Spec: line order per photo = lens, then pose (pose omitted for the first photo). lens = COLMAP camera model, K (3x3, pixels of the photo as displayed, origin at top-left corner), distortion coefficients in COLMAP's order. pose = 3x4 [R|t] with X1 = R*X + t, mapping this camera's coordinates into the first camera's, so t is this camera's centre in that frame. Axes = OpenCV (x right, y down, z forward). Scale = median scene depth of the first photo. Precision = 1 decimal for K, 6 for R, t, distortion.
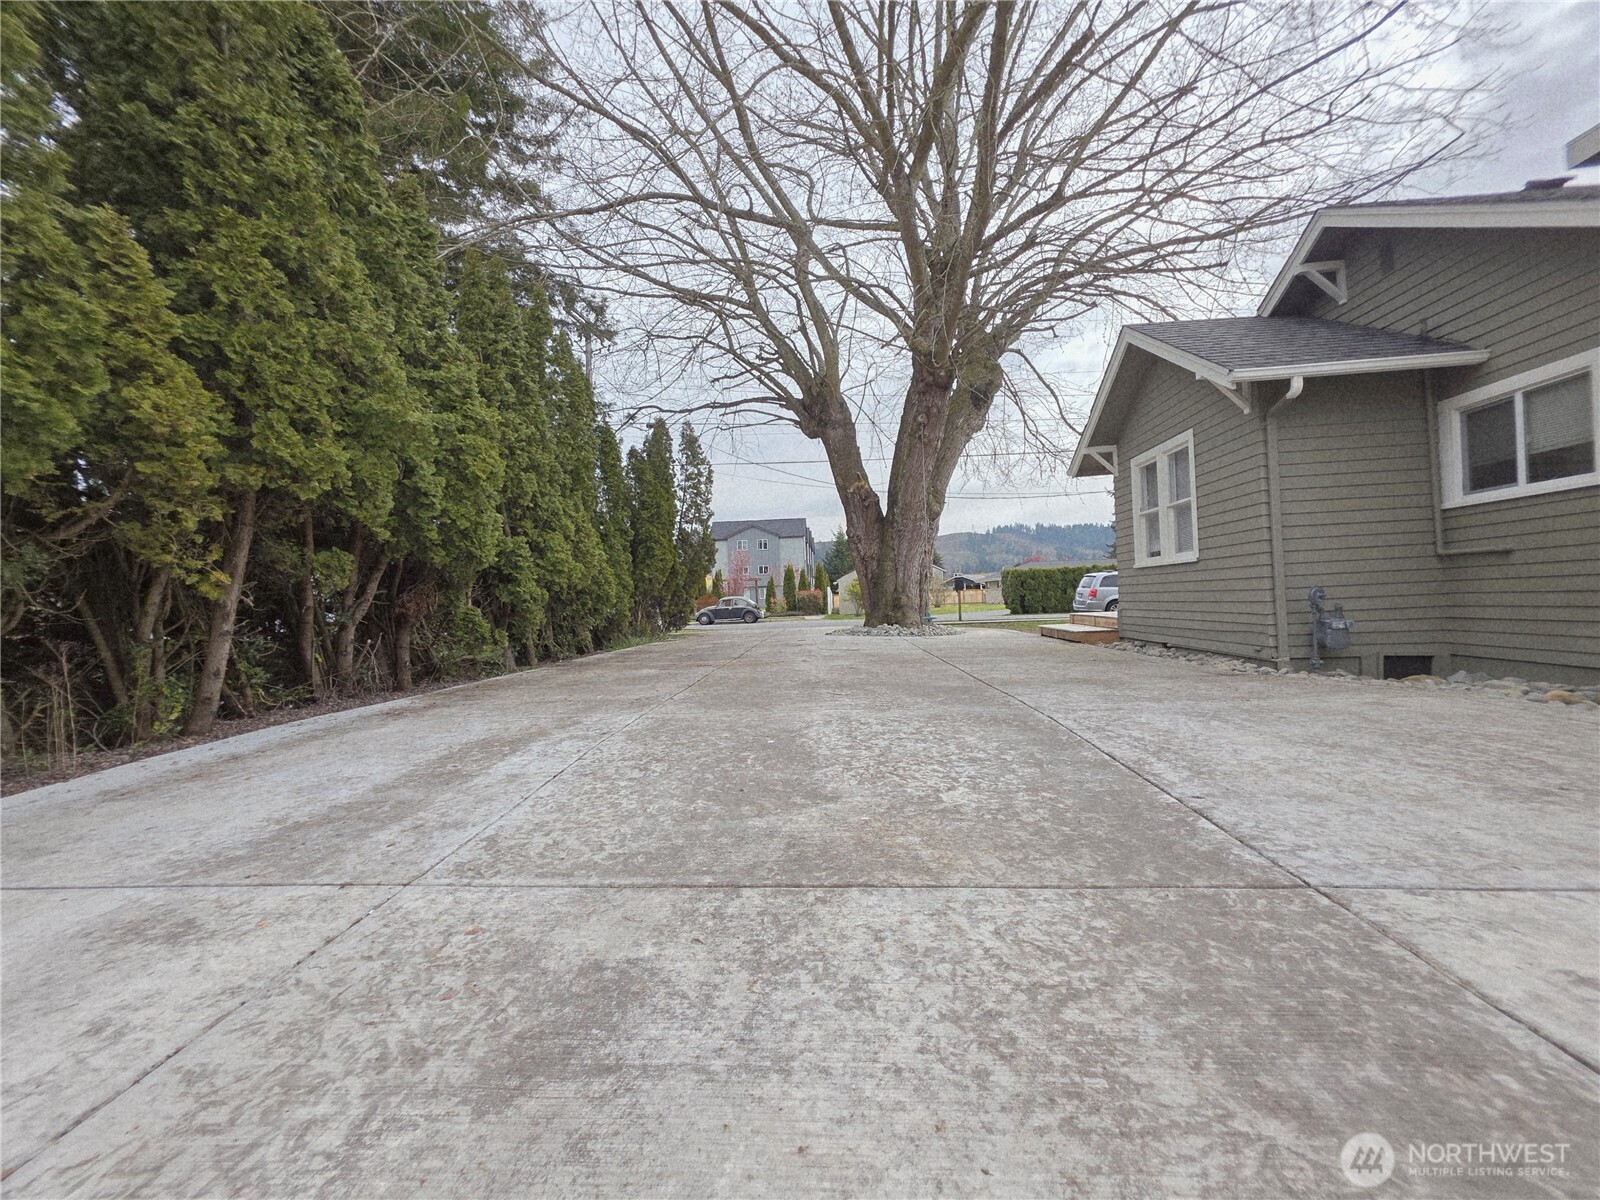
lens RADIAL K [[638.6, 0, 799.2], [0, 638.6, 598.2], [0, 0, 1]] dist [0.002218, 0.000431]
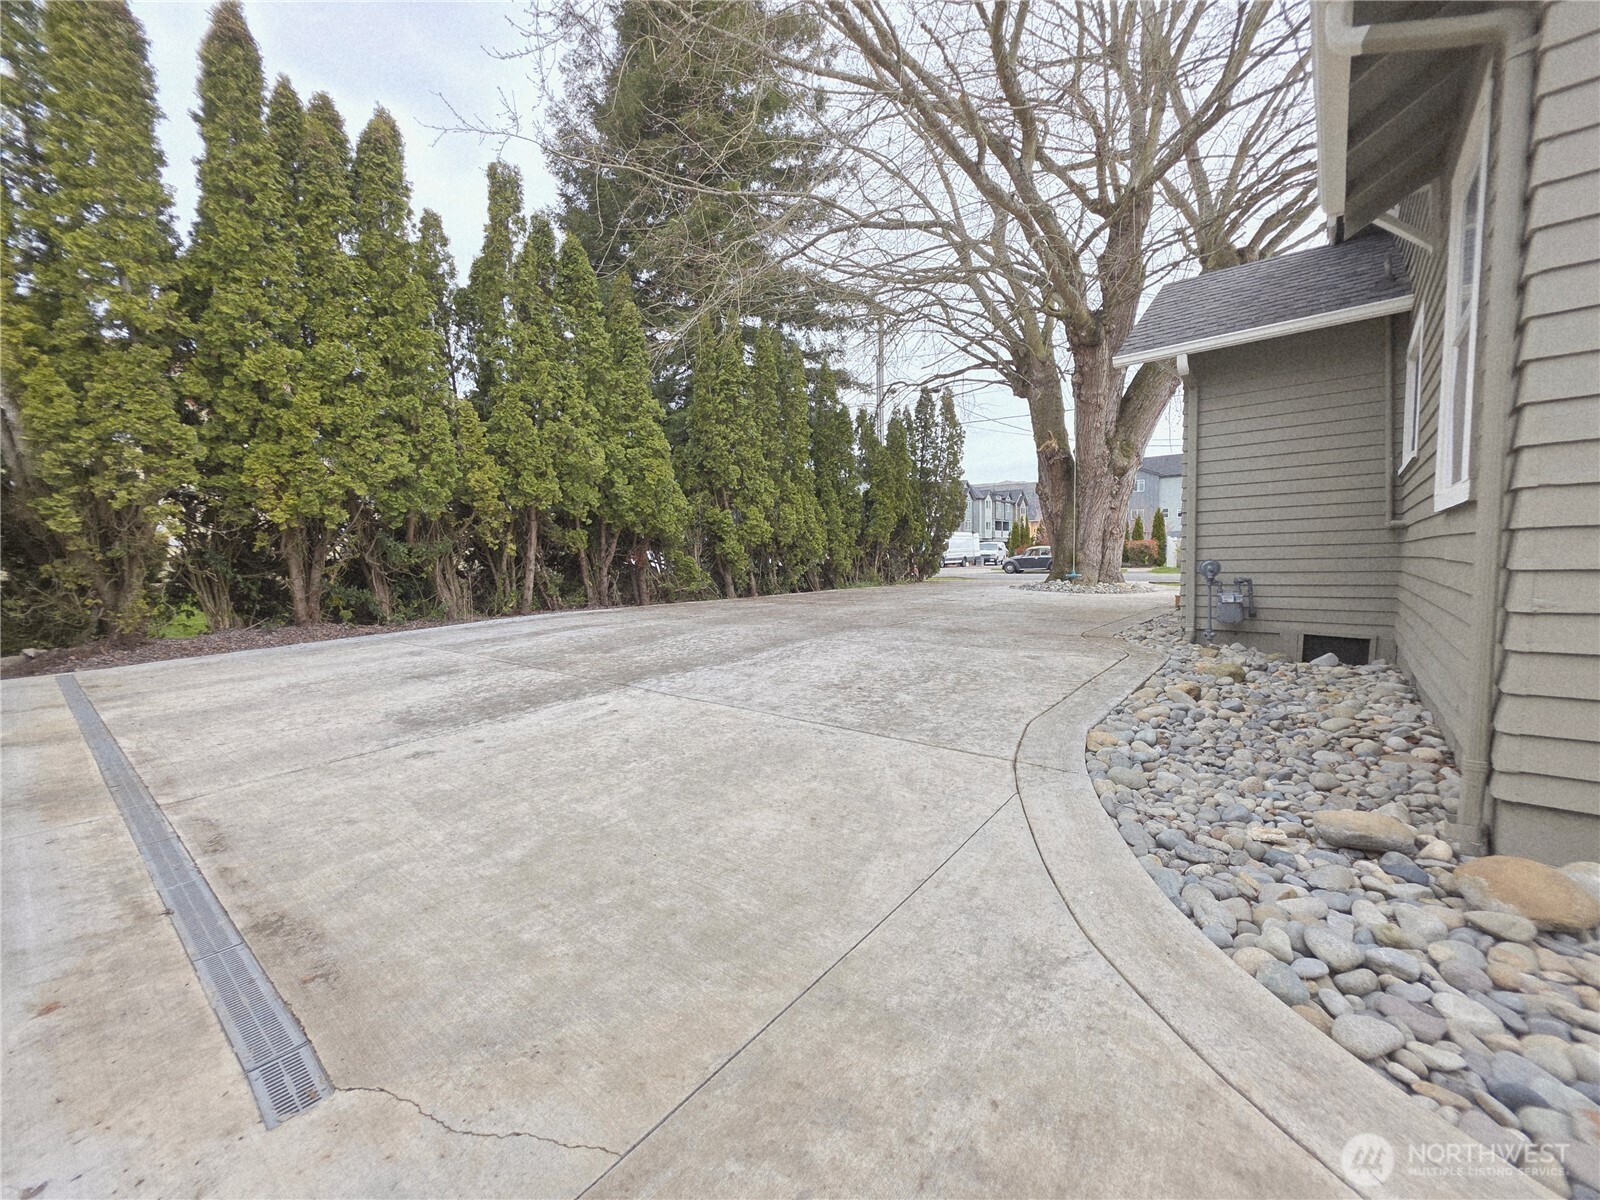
lens RADIAL K [[638.6, 0, 799.2], [0, 638.6, 598.2], [0, 0, 1]] dist [0.002218, 0.000431]
pose [[0.820892, 0.059842, -0.567940, 0.880980], [-0.009989, 0.995847, 0.090491, -0.044887], [0.570996, -0.068610, 0.818081, -0.214300]]
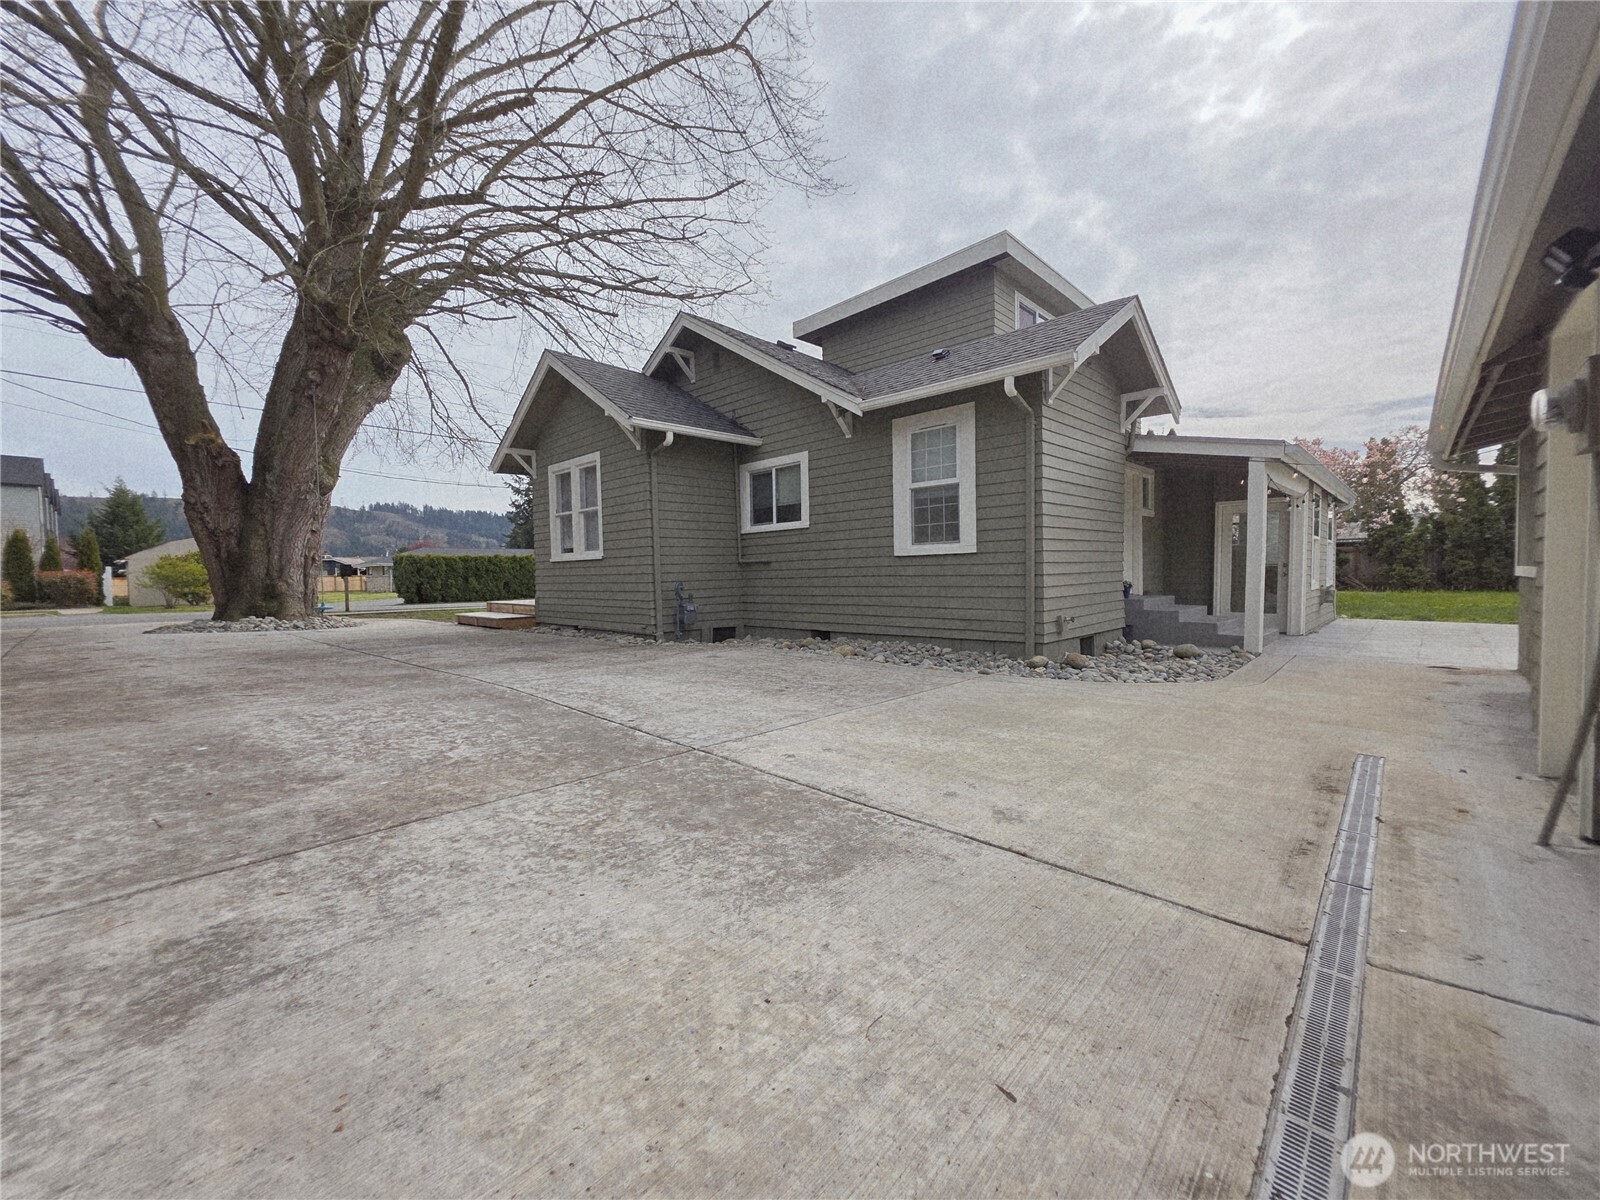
lens RADIAL K [[638.6, 0, 799.2], [0, 638.6, 598.2], [0, 0, 1]] dist [0.002218, 0.000431]
pose [[0.632415, -0.001538, 0.774629, -0.126202], [-0.011685, 0.999865, 0.011525, -0.000172], [-0.774542, -0.016341, 0.632311, -0.110313]]
